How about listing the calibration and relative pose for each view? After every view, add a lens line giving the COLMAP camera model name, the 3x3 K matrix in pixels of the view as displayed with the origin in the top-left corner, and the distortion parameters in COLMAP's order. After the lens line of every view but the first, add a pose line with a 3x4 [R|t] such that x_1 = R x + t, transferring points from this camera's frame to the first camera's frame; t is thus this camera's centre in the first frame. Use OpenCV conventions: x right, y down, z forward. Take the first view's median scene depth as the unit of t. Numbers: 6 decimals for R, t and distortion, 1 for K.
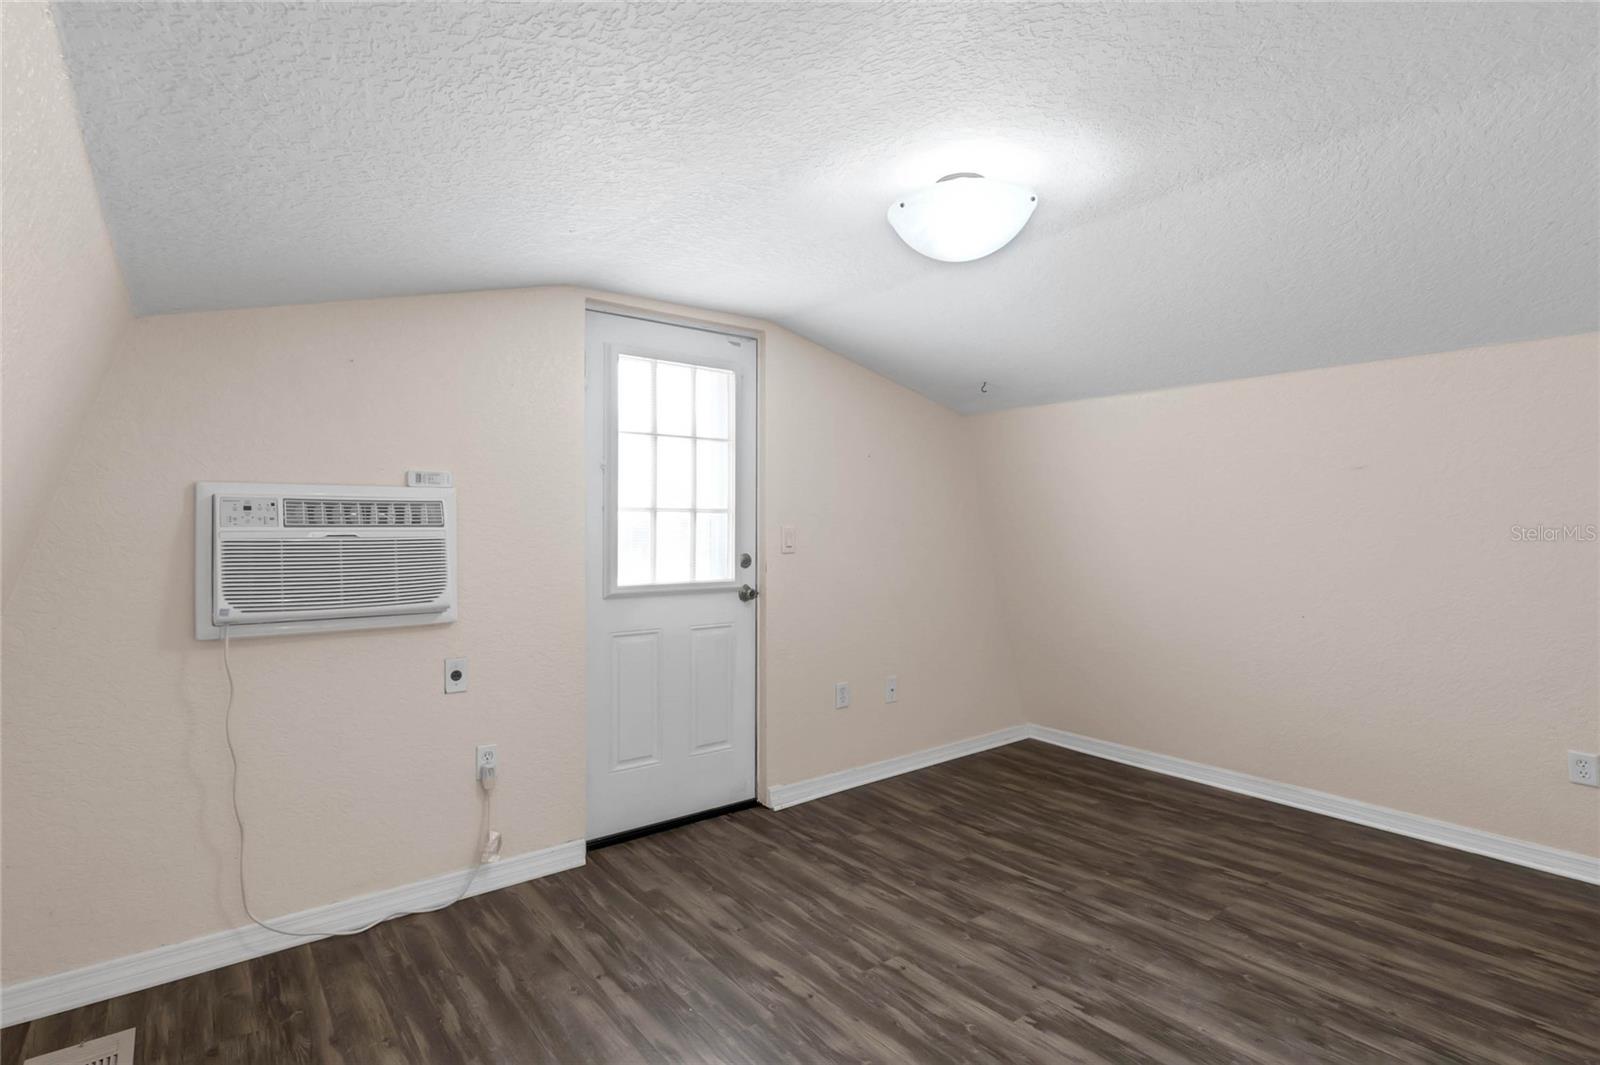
lens RADIAL K [[778.7, 0, 799.5], [0, 778.7, 534.1], [0, 0, 1]] dist [0.003181, -0.000597]
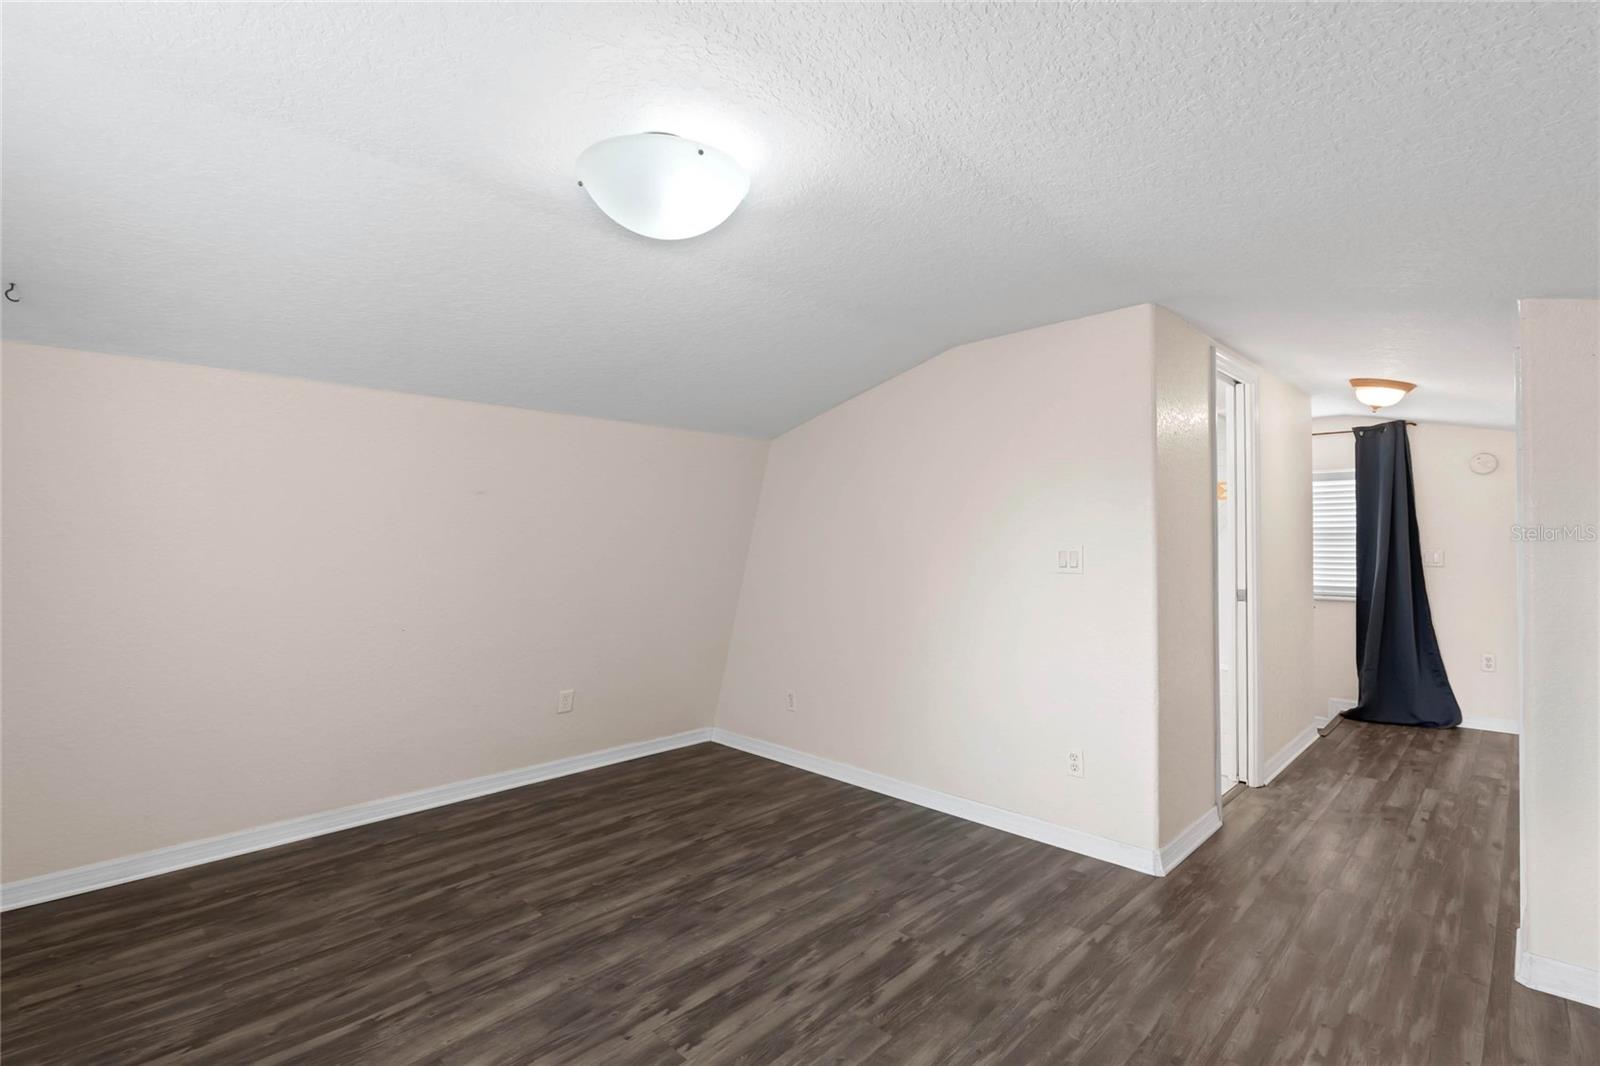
lens RADIAL K [[732.1, 0, 804.8], [0, 732.1, 535.1], [0, 0, 1]] dist [-0.002532, -0.000491]
pose [[-0.111754, 0.006670, 0.993714, -0.465153], [0.019089, 0.999807, -0.004564, -0.007382], [-0.993553, 0.018459, -0.111860, 0.689681]]
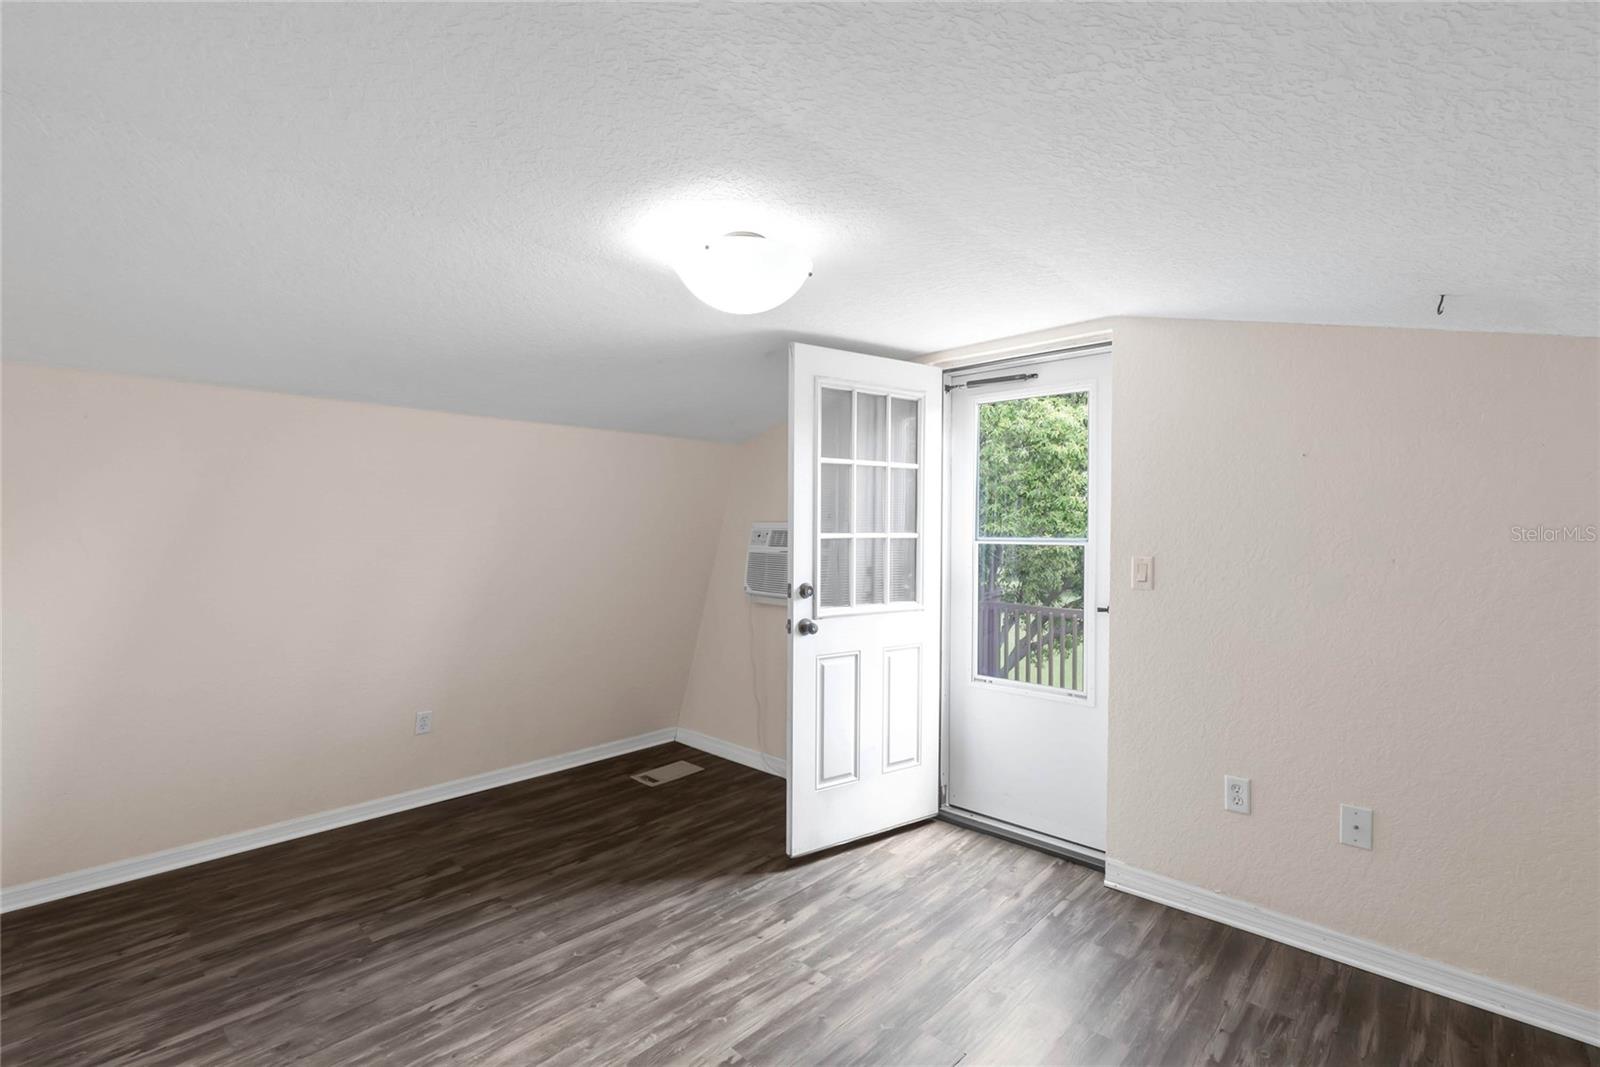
lens RADIAL K [[732.1, 0, 810.0], [0, 732.1, 528.2], [0, 0, 1]] dist [-0.002532, -0.000491]
pose [[0.149824, -0.002944, -0.988708, 0.900839], [-0.018989, 0.999803, -0.005854, -0.035151], [0.988530, 0.019652, 0.149738, 0.689701]]
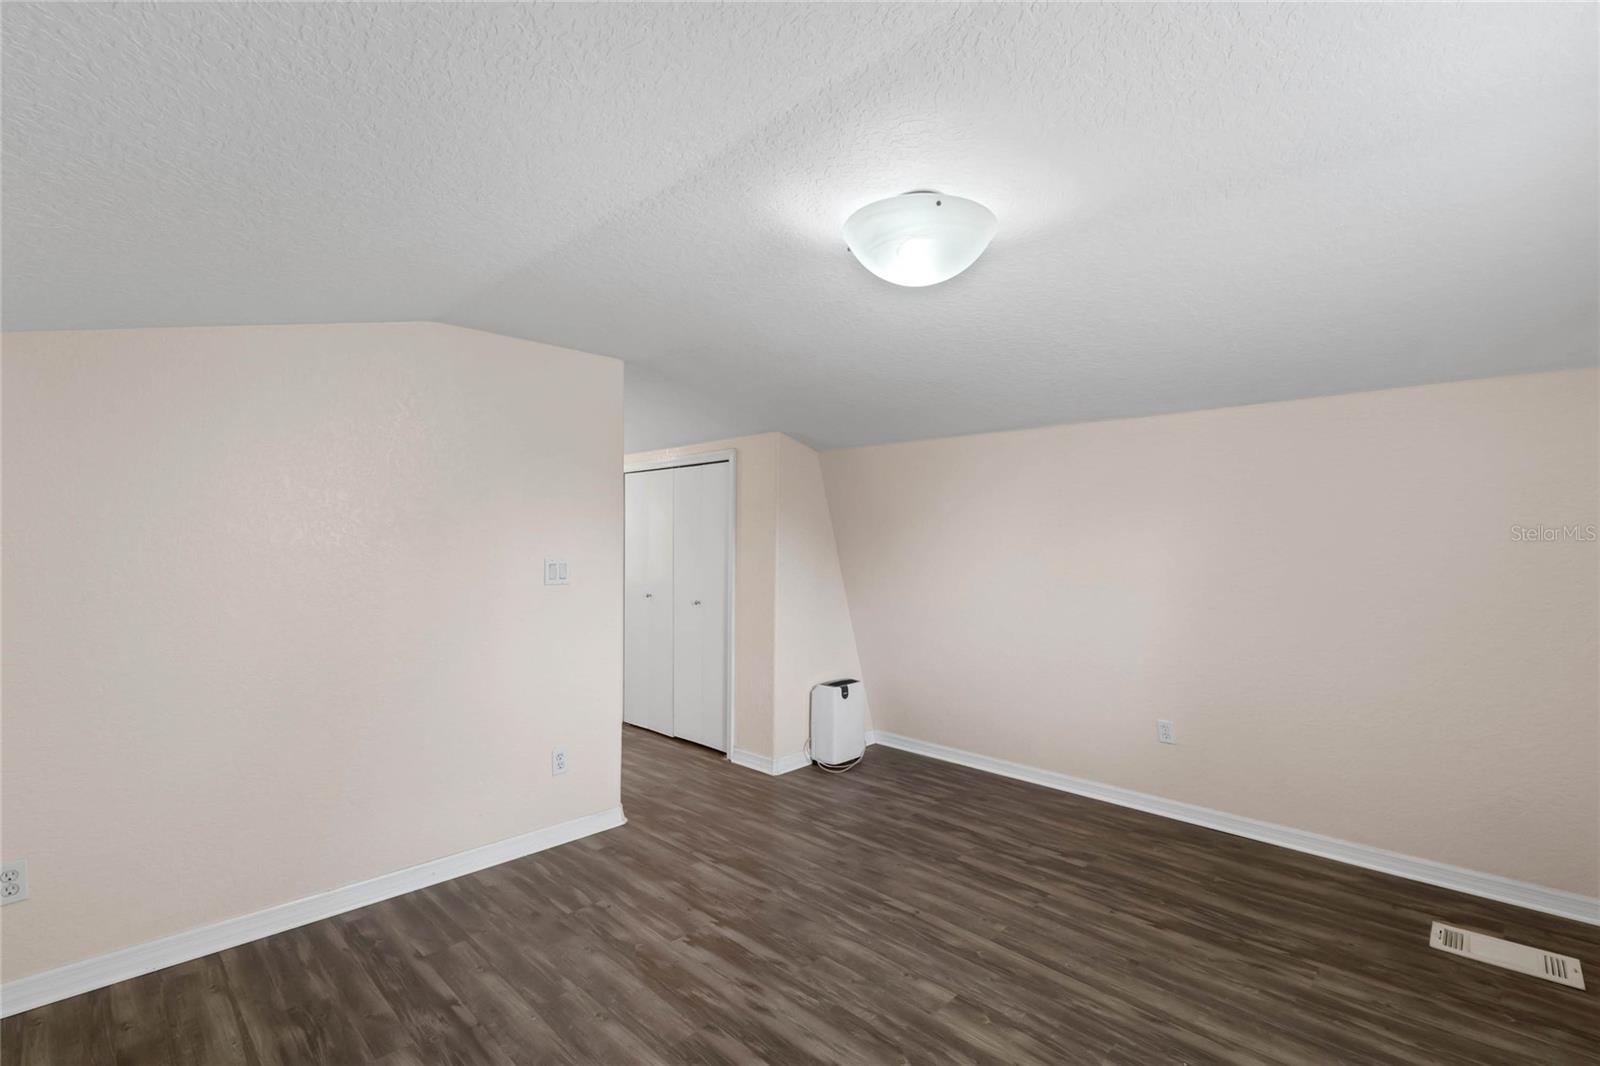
lens RADIAL K [[732.1, 0, 810.2], [0, 732.1, 536.5], [0, 0, 1]] dist [-0.002532, -0.000491]
pose [[-0.992161, -0.009414, -0.124614, 0.335562], [-0.010816, 0.999886, 0.010575, -0.041591], [0.124500, 0.011839, -0.992149, 1.384887]]
